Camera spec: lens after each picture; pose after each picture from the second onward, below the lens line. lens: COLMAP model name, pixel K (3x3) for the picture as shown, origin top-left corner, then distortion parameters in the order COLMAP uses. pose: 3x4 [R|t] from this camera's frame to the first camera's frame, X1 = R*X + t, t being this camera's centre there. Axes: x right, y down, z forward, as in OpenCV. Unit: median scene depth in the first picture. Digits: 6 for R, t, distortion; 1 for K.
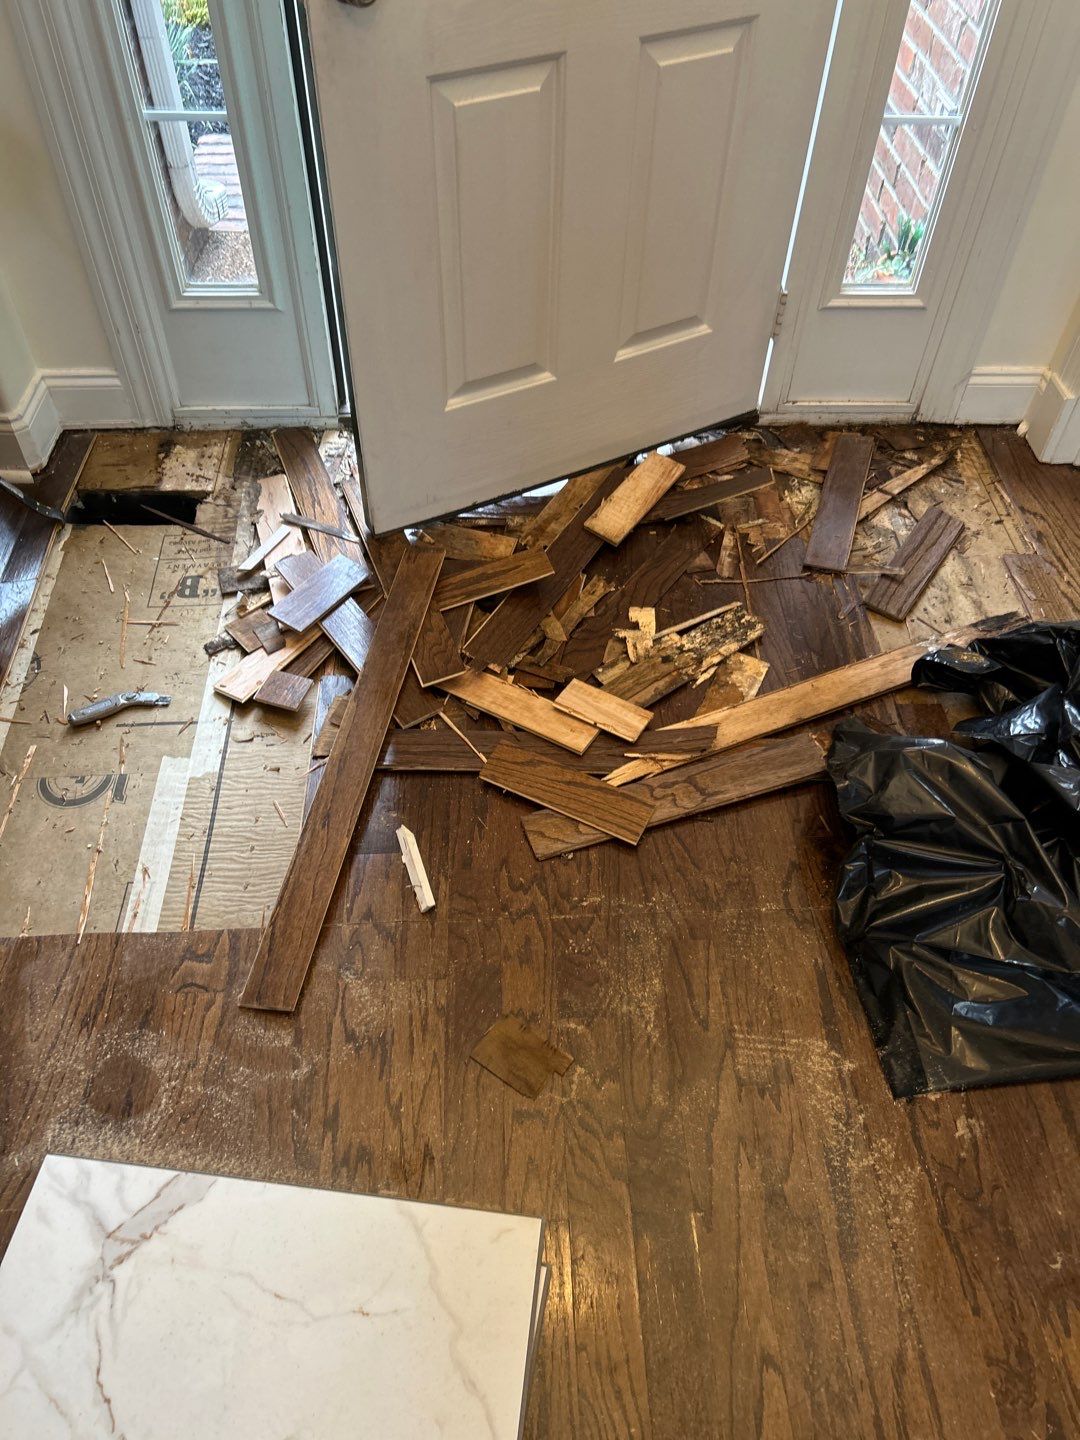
lens RADIAL K [[1094.7, 0, 543.8], [0, 1094.7, 701.1], [0, 0, 1]] dist [0.044246, -0.043290]
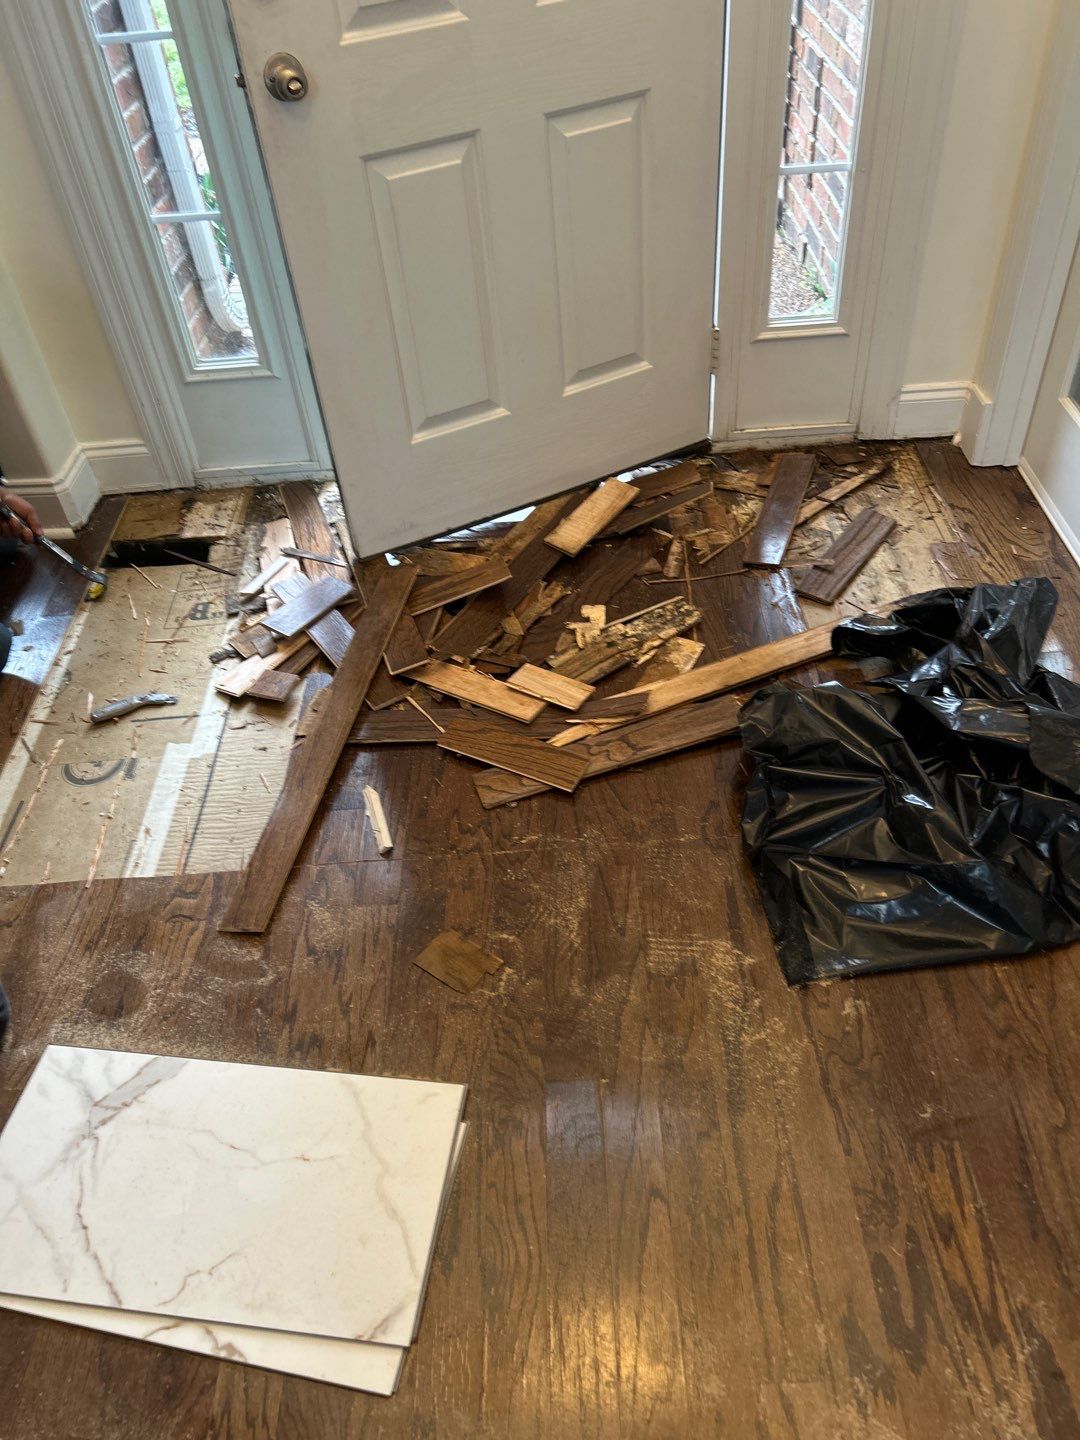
lens RADIAL K [[1095.9, 0, 550.9], [0, 1095.9, 718.1], [0, 0, 1]] dist [0.057477, -0.065019]
pose [[0.995669, -0.050781, -0.077871, 0.148401], [0.043421, 0.994675, -0.093464, 0.153415], [0.082203, 0.089678, 0.992573, -0.121353]]
